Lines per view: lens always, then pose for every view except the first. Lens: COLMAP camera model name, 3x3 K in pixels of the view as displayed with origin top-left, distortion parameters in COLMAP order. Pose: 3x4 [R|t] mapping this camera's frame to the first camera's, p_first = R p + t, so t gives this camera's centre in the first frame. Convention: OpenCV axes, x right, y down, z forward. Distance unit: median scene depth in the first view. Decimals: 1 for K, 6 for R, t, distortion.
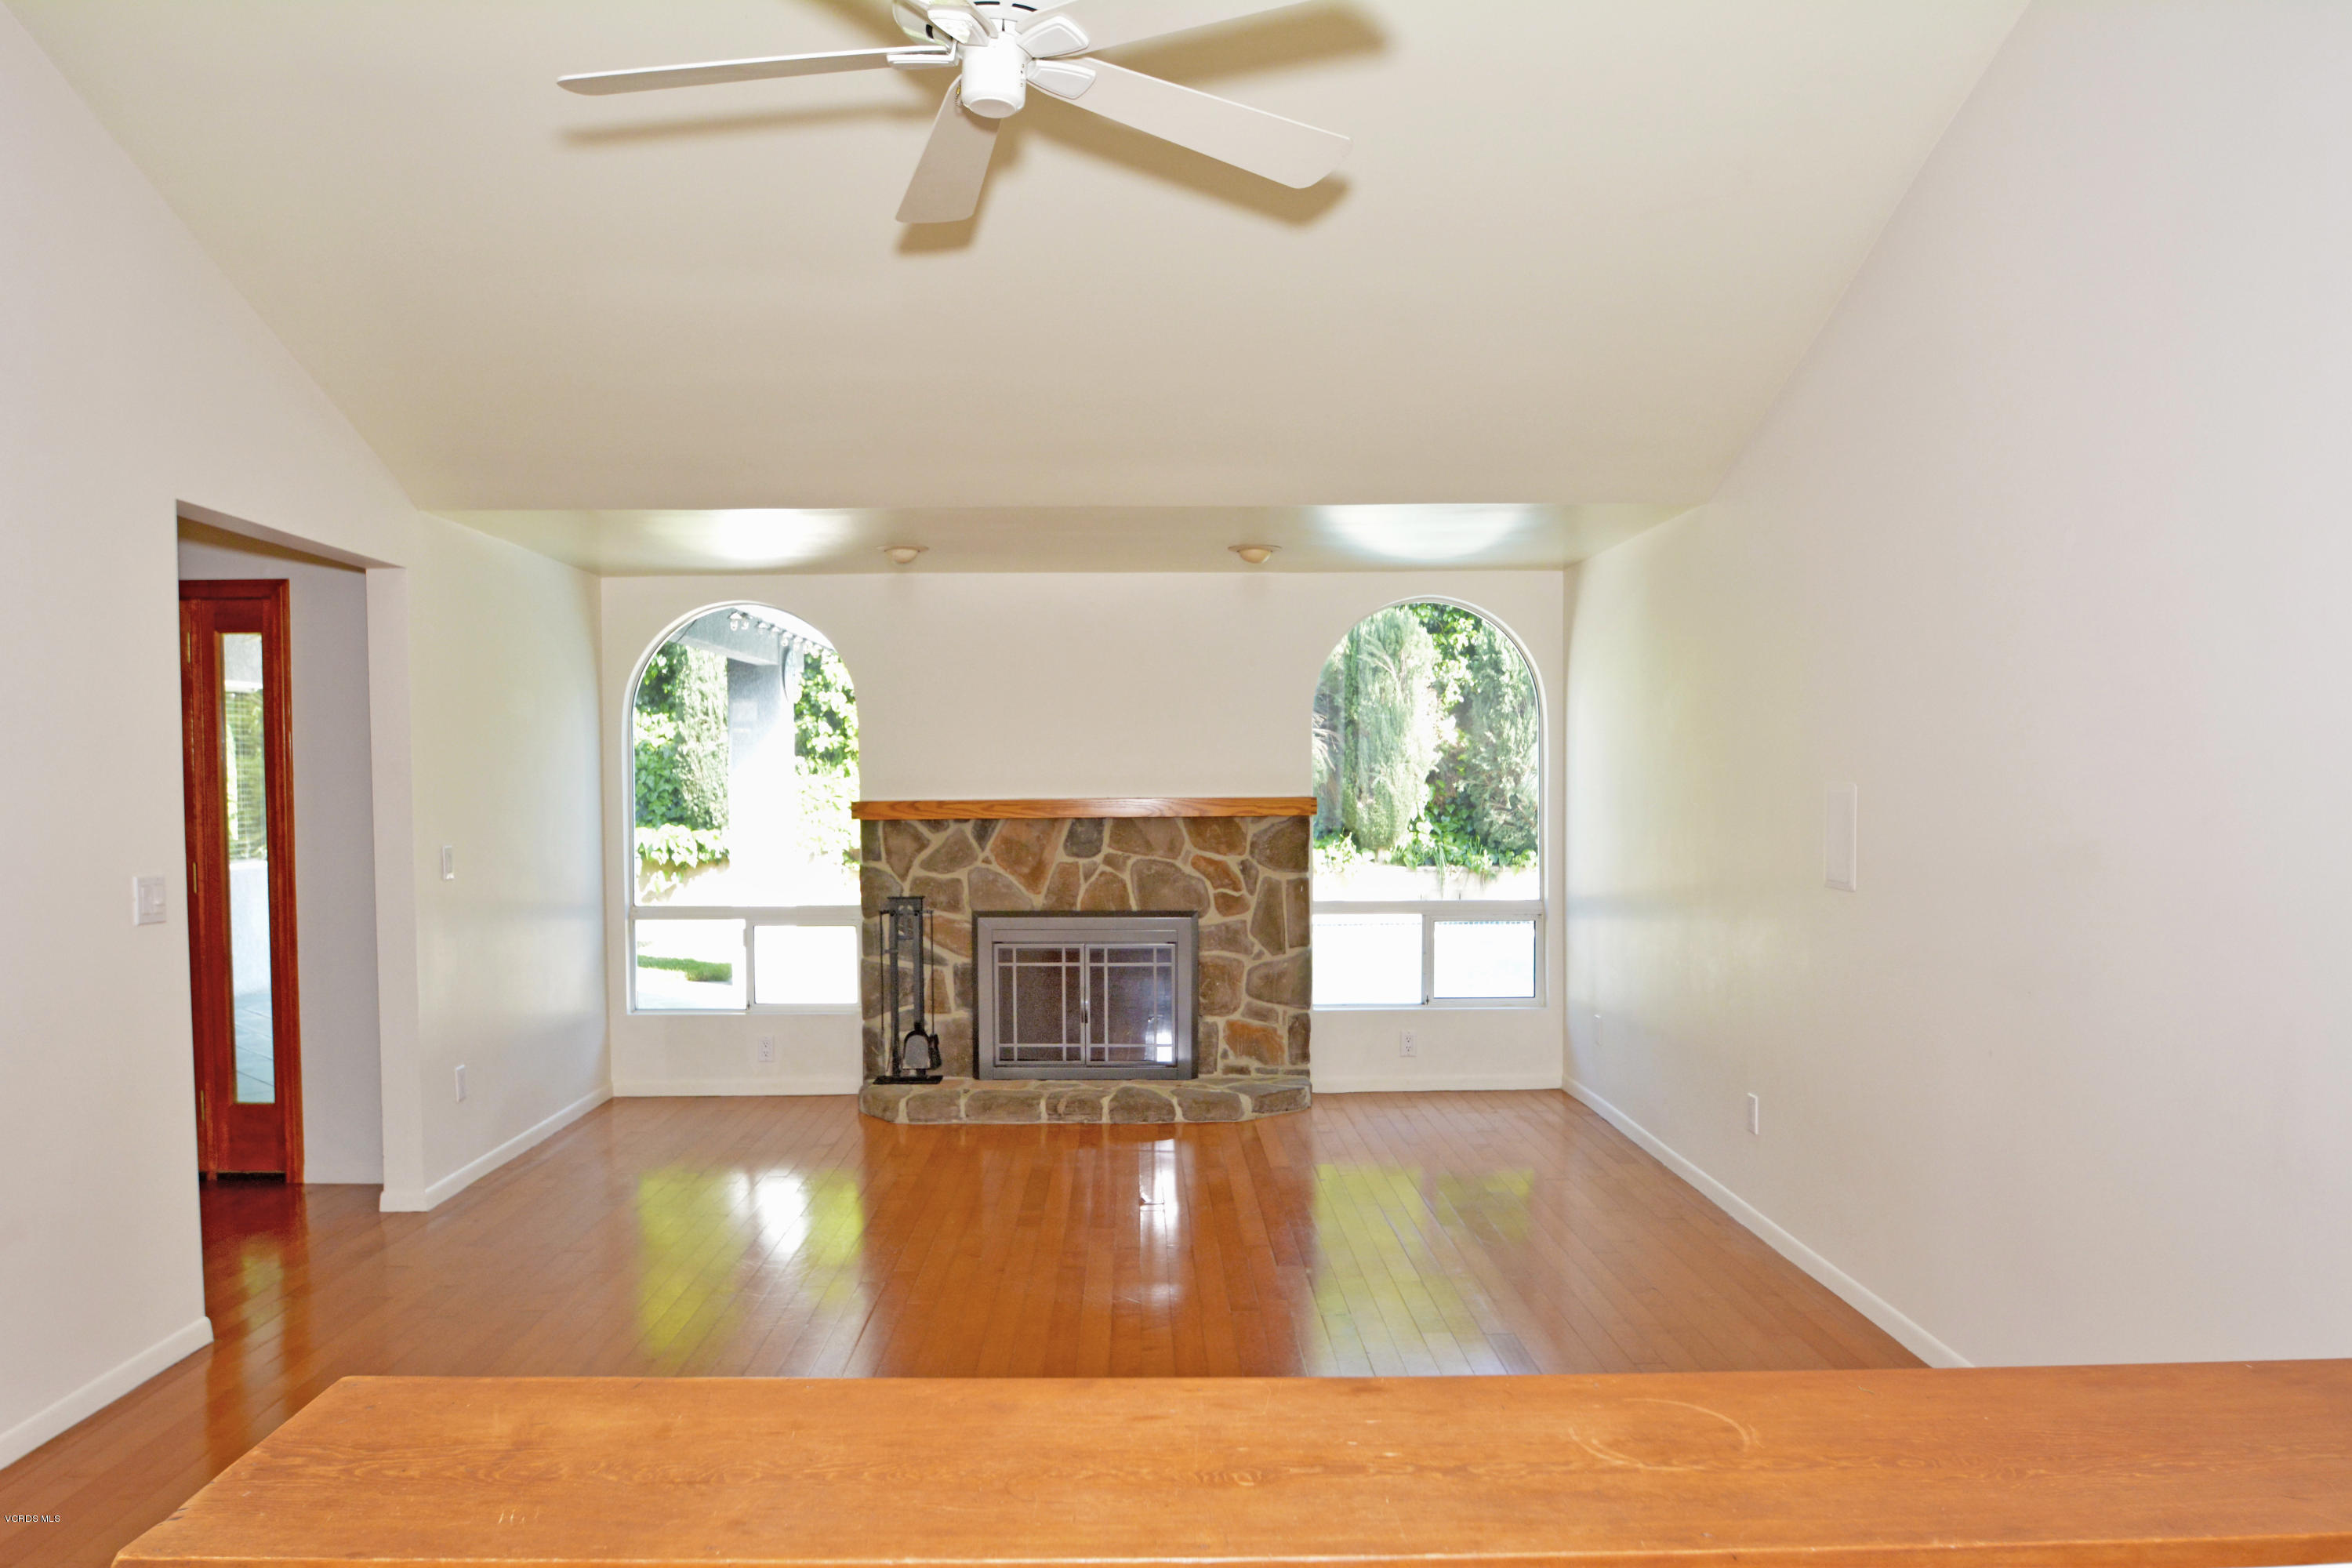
lens RADIAL K [[1552.2, 0, 1175.6], [0, 1552.2, 816.4], [0, 0, 1]] dist [-0.044722, 0.004986]
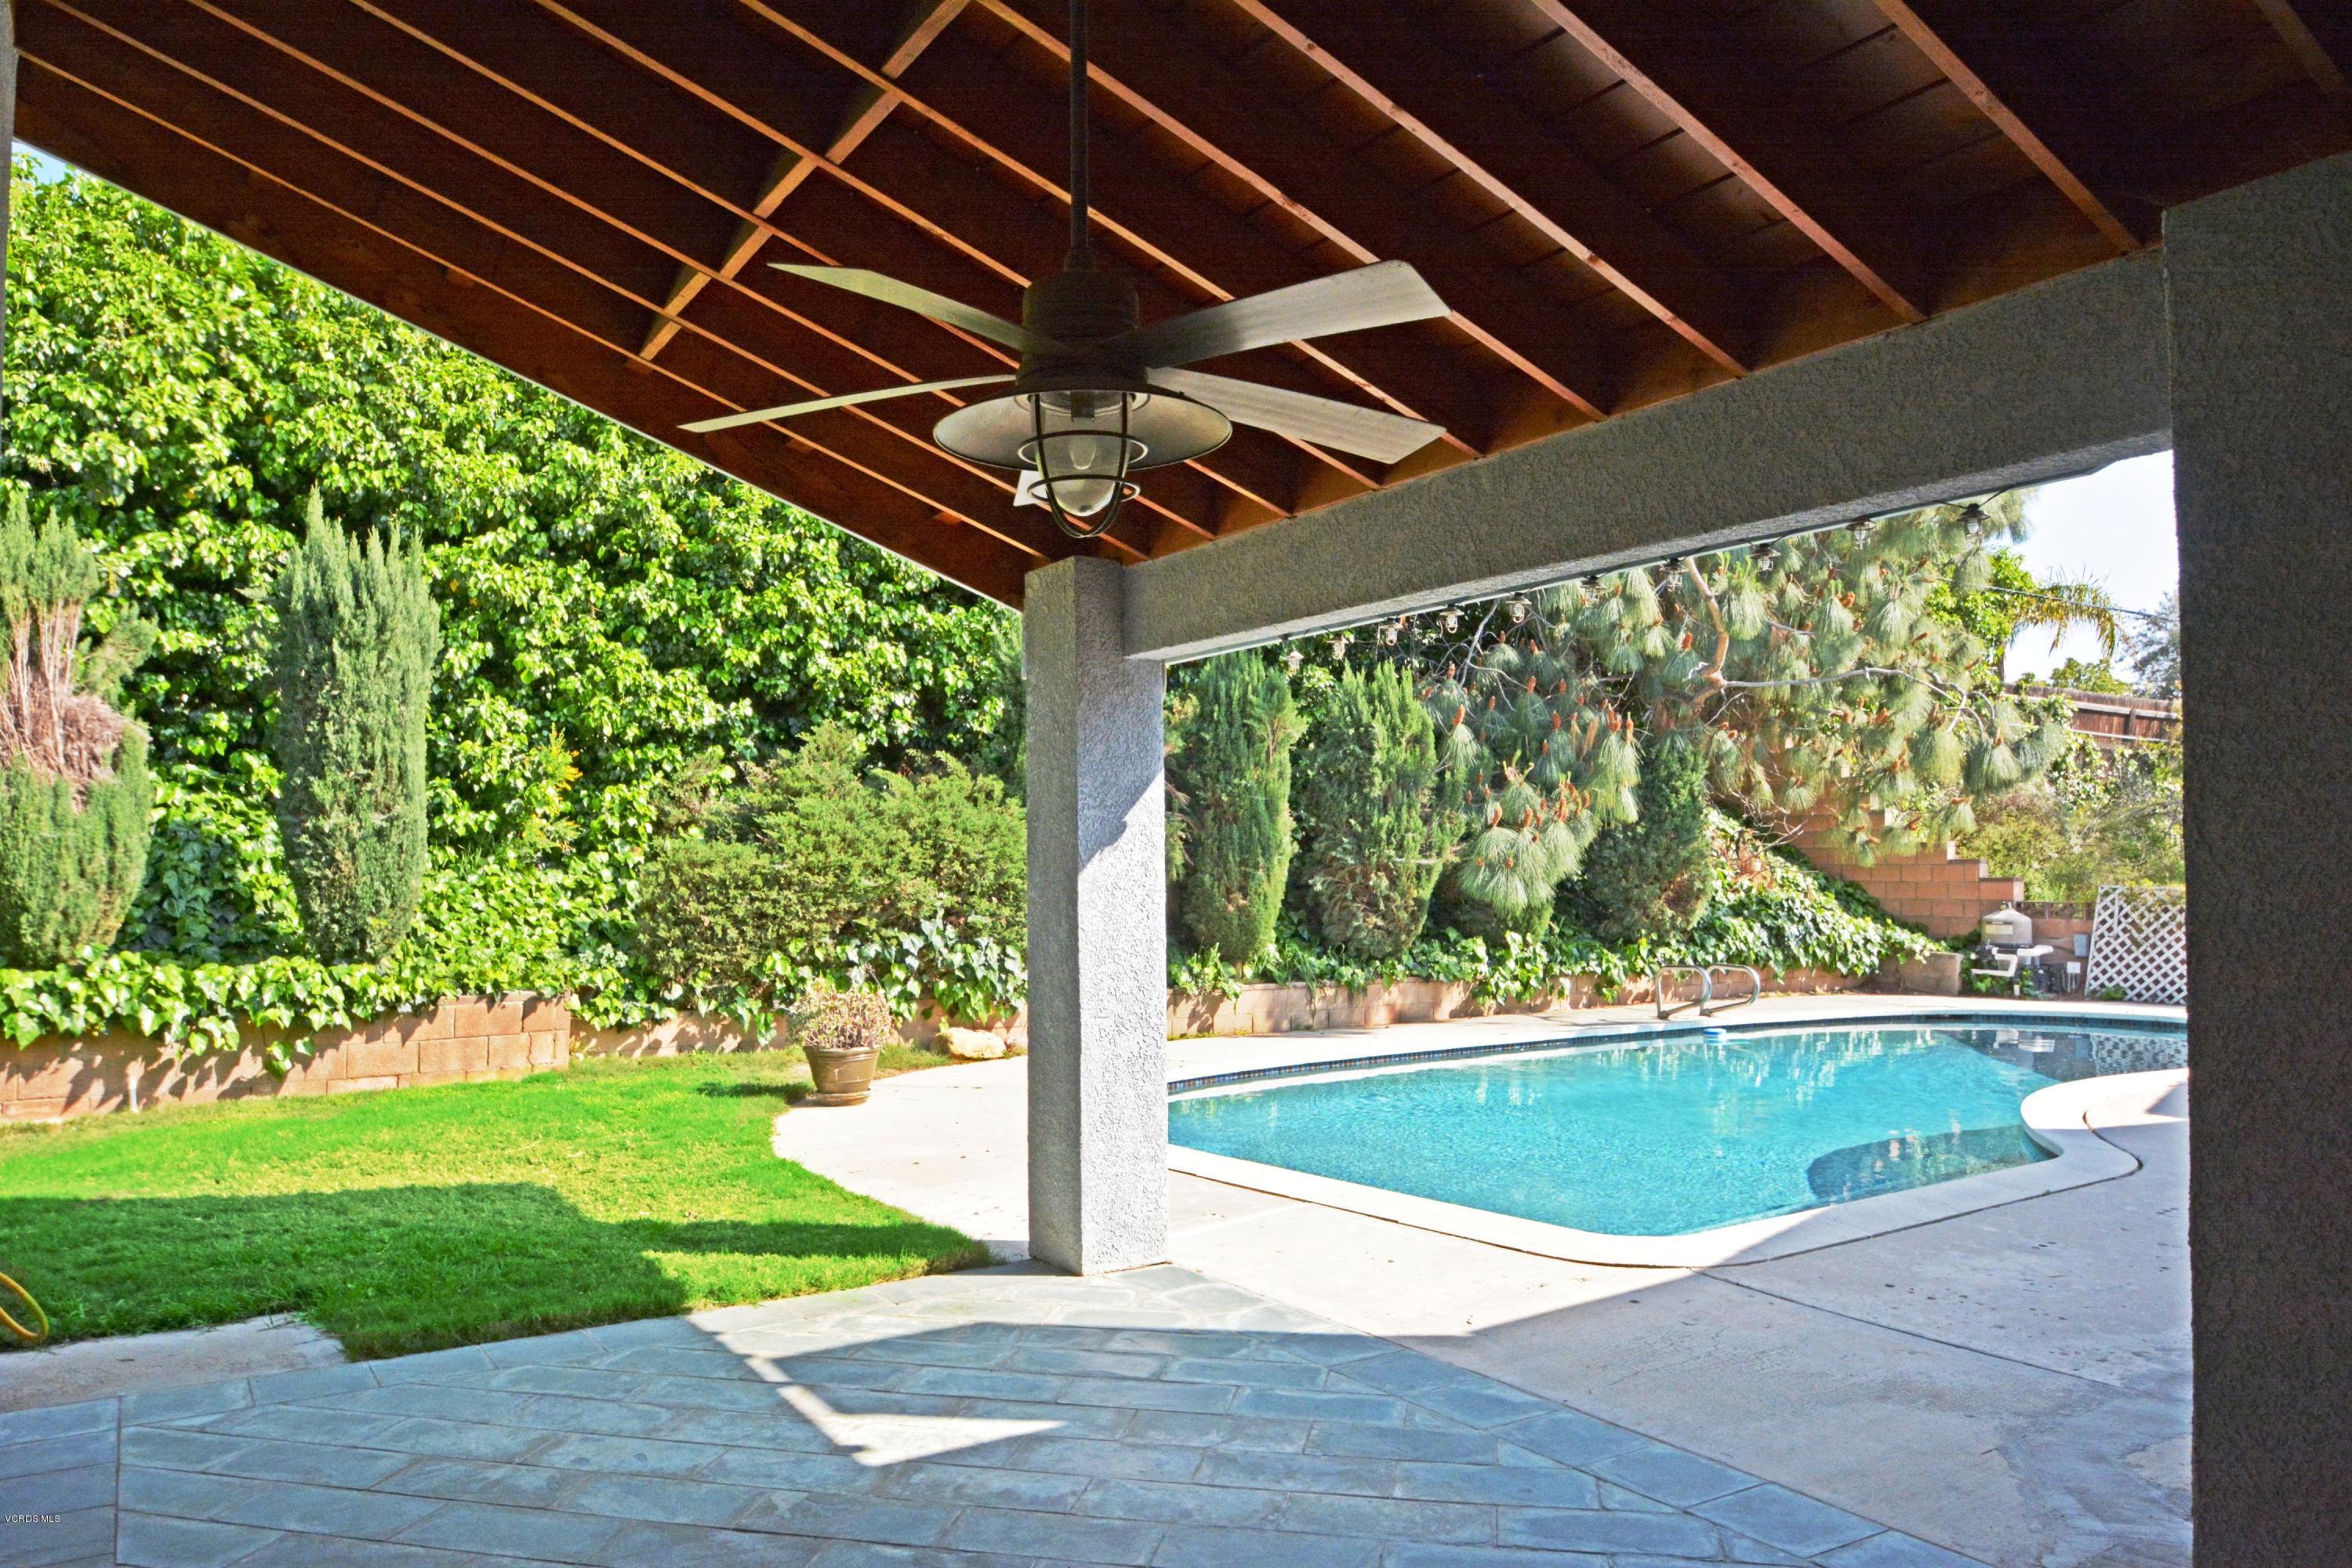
lens RADIAL K [[1552.2, 0, 1175.6], [0, 1552.2, 816.4], [0, 0, 1]] dist [-0.044722, 0.004986]
pose [[0.860624, 0.017135, 0.508953, -0.314219], [0.018154, 0.997766, -0.064290, -0.003966], [-0.508918, 0.064569, 0.858390, 0.327637]]
